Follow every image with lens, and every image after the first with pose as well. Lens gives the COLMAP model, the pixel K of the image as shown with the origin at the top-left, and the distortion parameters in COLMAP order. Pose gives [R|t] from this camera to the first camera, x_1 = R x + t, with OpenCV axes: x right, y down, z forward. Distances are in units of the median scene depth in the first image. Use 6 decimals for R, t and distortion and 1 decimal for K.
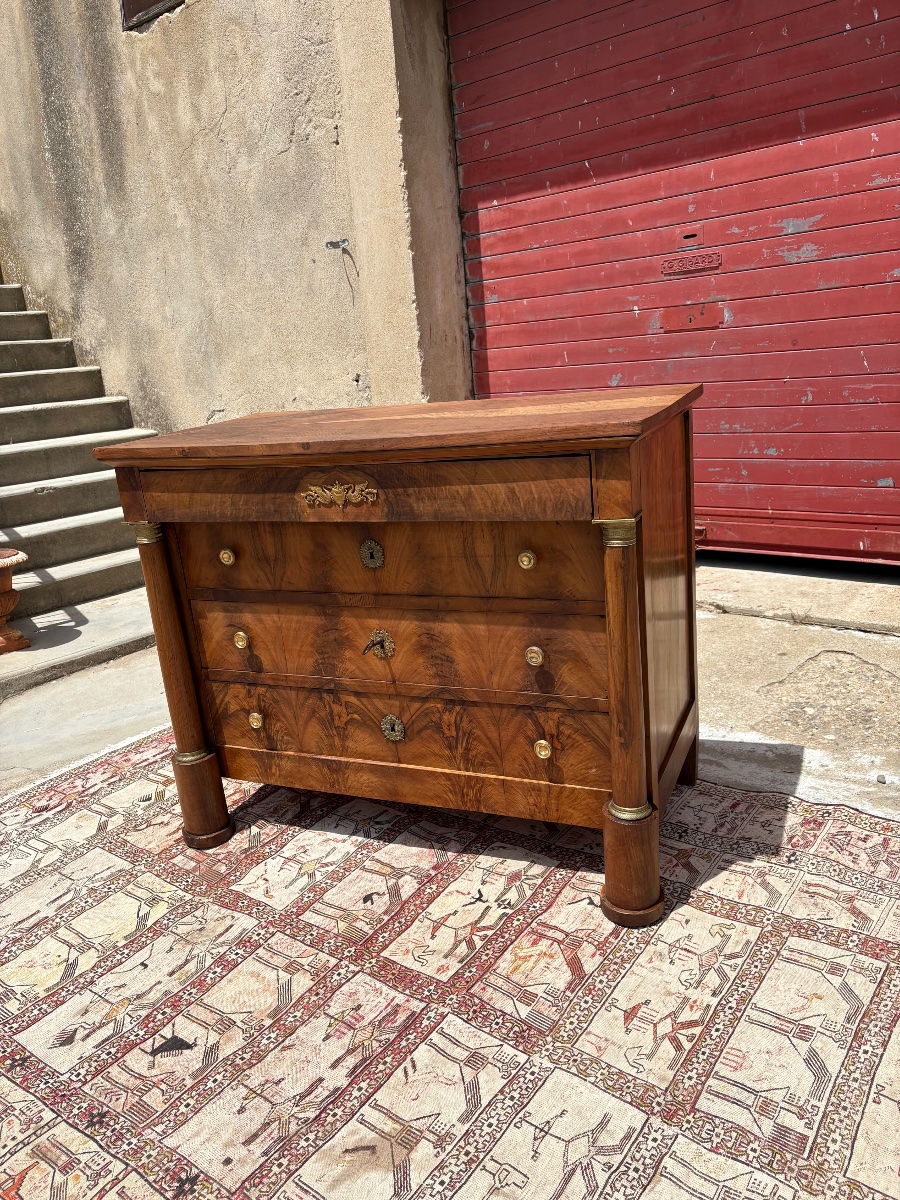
lens RADIAL K [[923.6, 0, 450.0], [0, 923.6, 600.0], [0, 0, 1]] dist [0.009835, 0.042112]
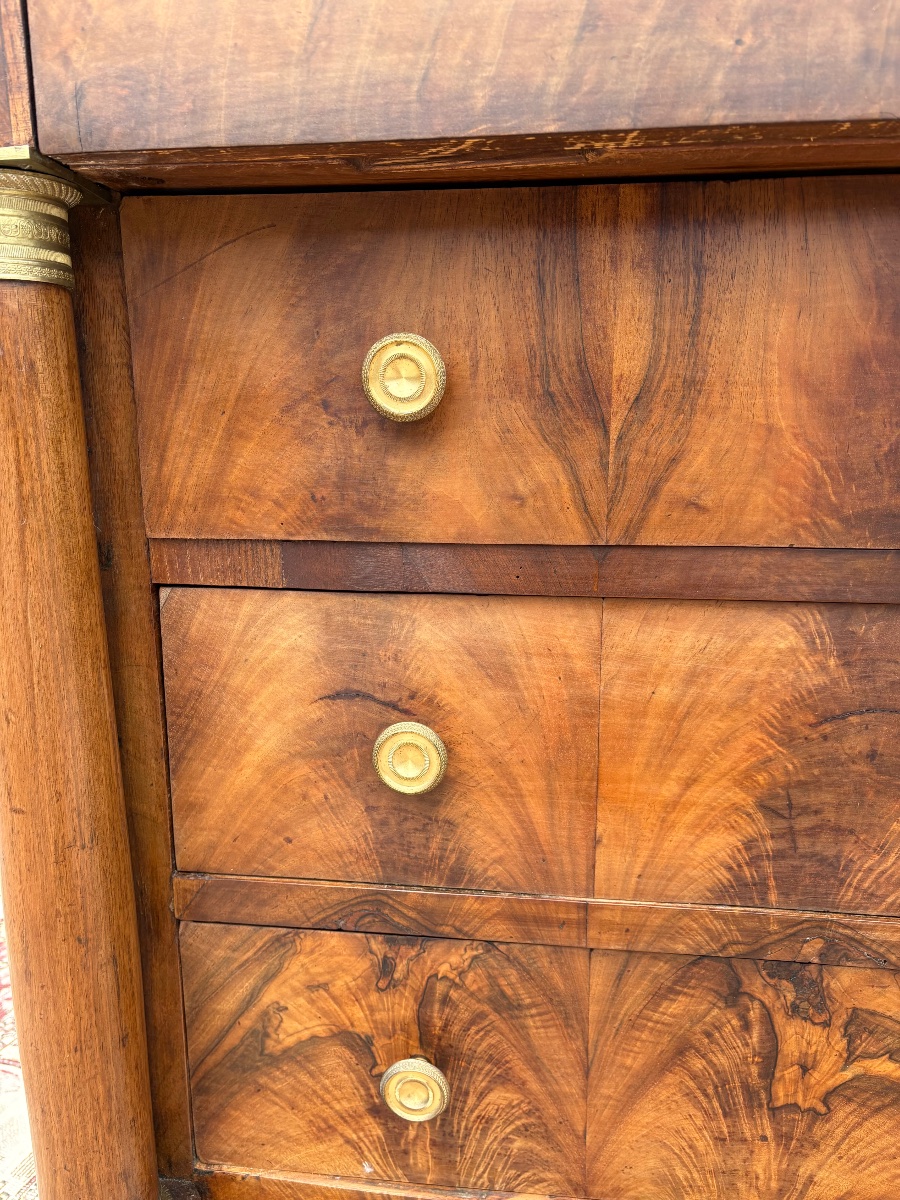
lens RADIAL K [[882.7, 0, 467.5], [0, 882.7, 602.1], [0, 0, 1]] dist [0.002268, 0.006565]
pose [[0.953599, 0.039528, 0.298472, -0.293958], [-0.007993, 0.994318, -0.106146, 0.029007], [-0.300972, 0.098835, 0.948497, 0.823060]]
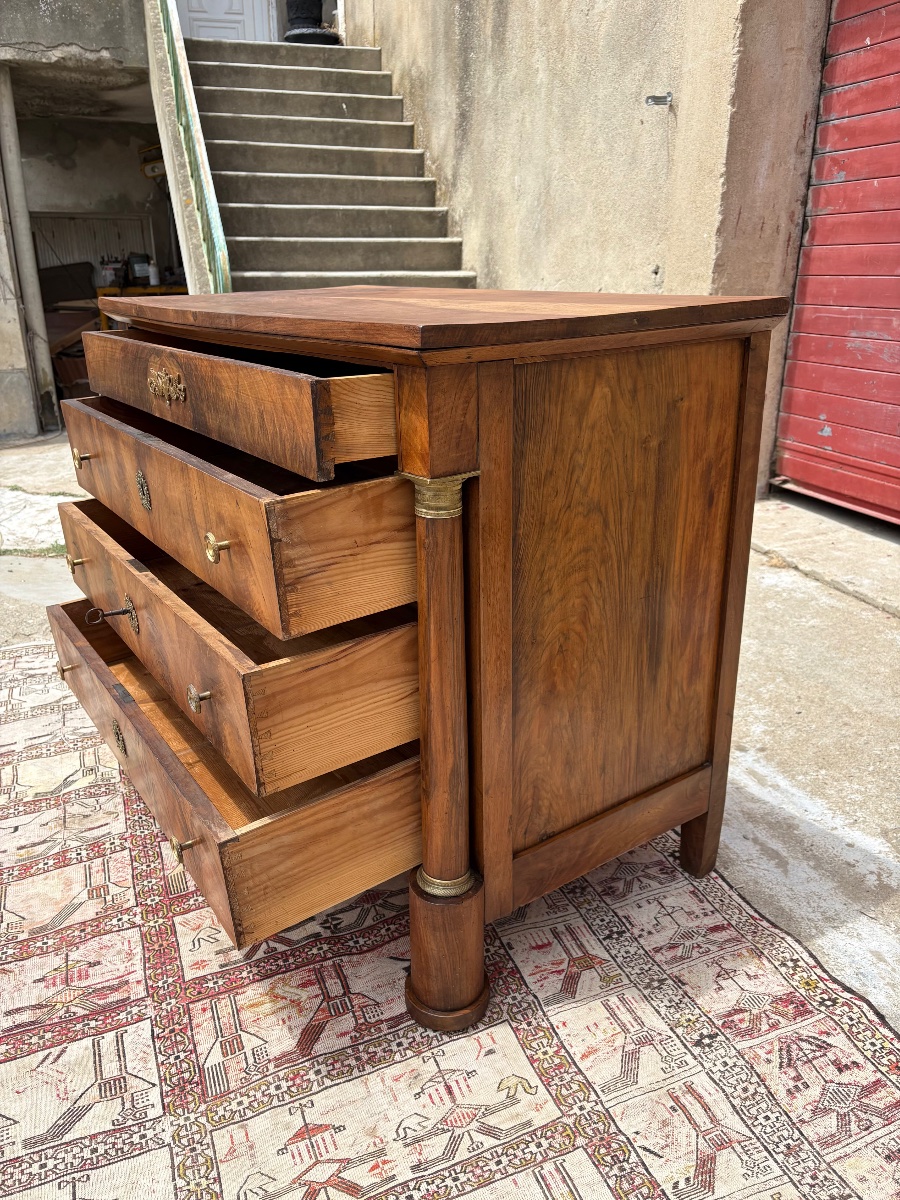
lens RADIAL K [[915.6, 0, 445.3], [0, 915.6, 608.1], [0, 0, 1]] dist [0.078144, -0.092500]
pose [[0.851989, 0.260041, -0.454416, 0.421679], [-0.208417, 0.964654, 0.161264, -0.084759], [0.480289, -0.042687, 0.876071, 0.336295]]
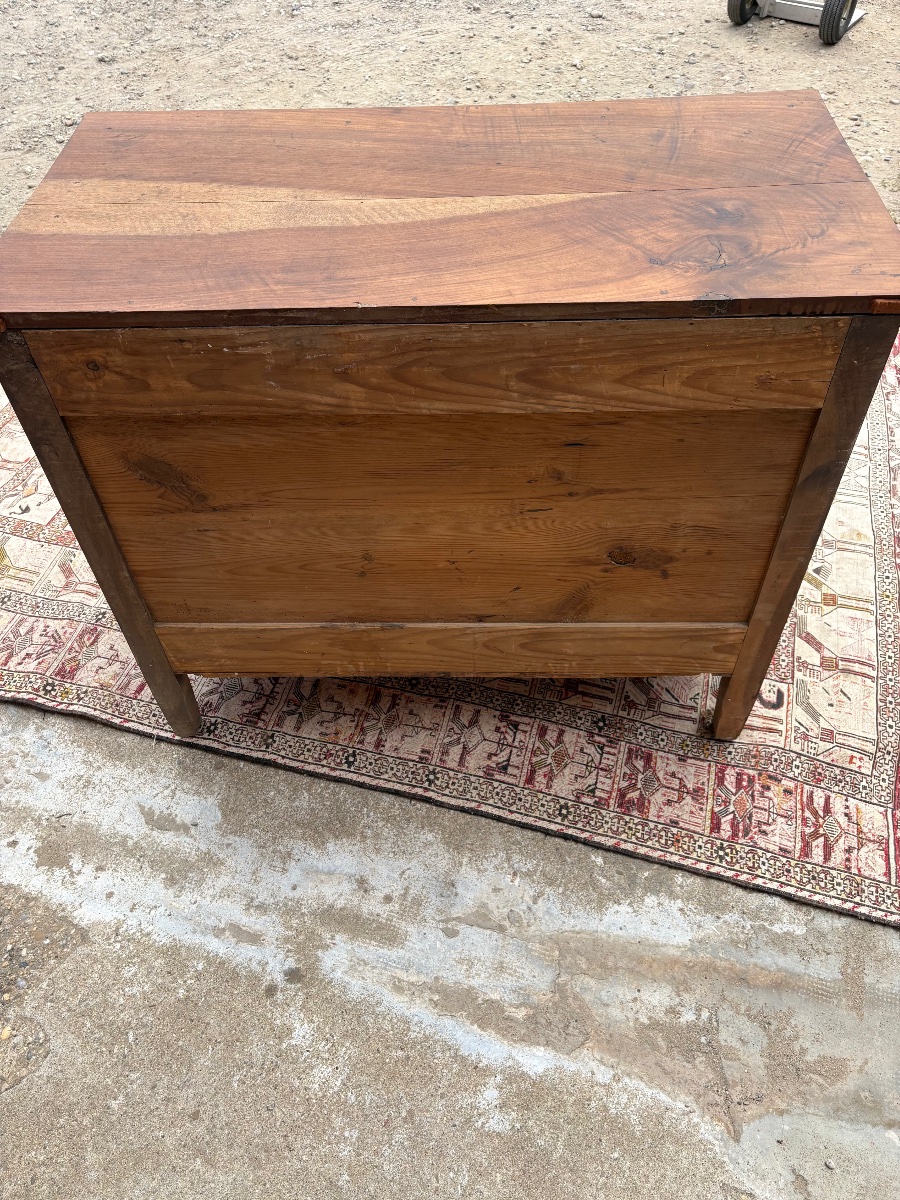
lens RADIAL K [[911.1, 0, 447.1], [0, 911.1, 599.1], [0, 0, 1]] dist [-0.086606, 0.225673]
pose [[-0.916947, 0.372485, -0.143046, 0.138524], [0.018565, 0.397942, 0.917223, -0.673117], [0.398576, 0.838390, -0.371807, 1.500164]]
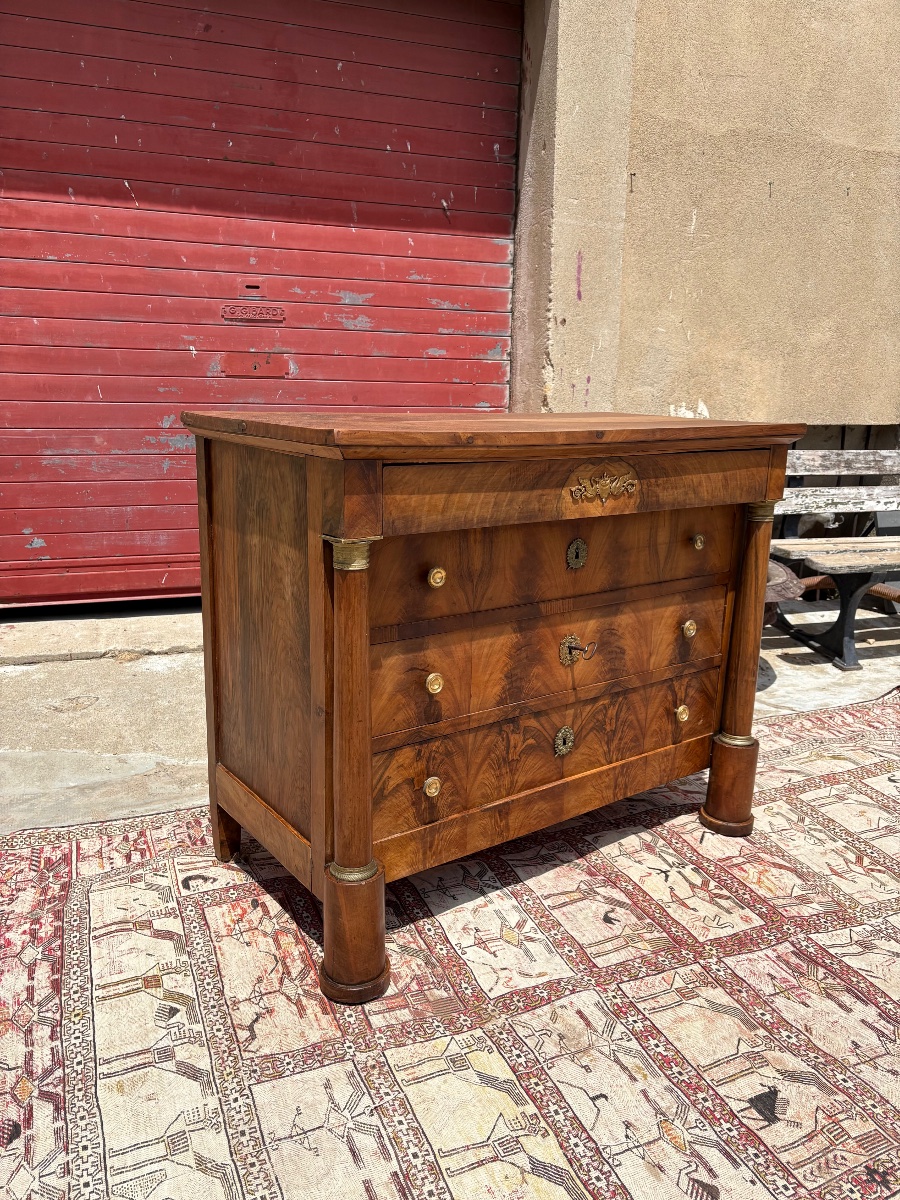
lens RADIAL K [[909.8, 0, 450.0], [0, 909.8, 600.0], [0, 0, 1]] dist [0.037551, -0.036080]
pose [[0.484135, -0.094266, 0.869901, -0.935219], [0.180141, 0.983620, 0.006333, -0.031246], [-0.856249, 0.153639, 0.493186, 0.625800]]
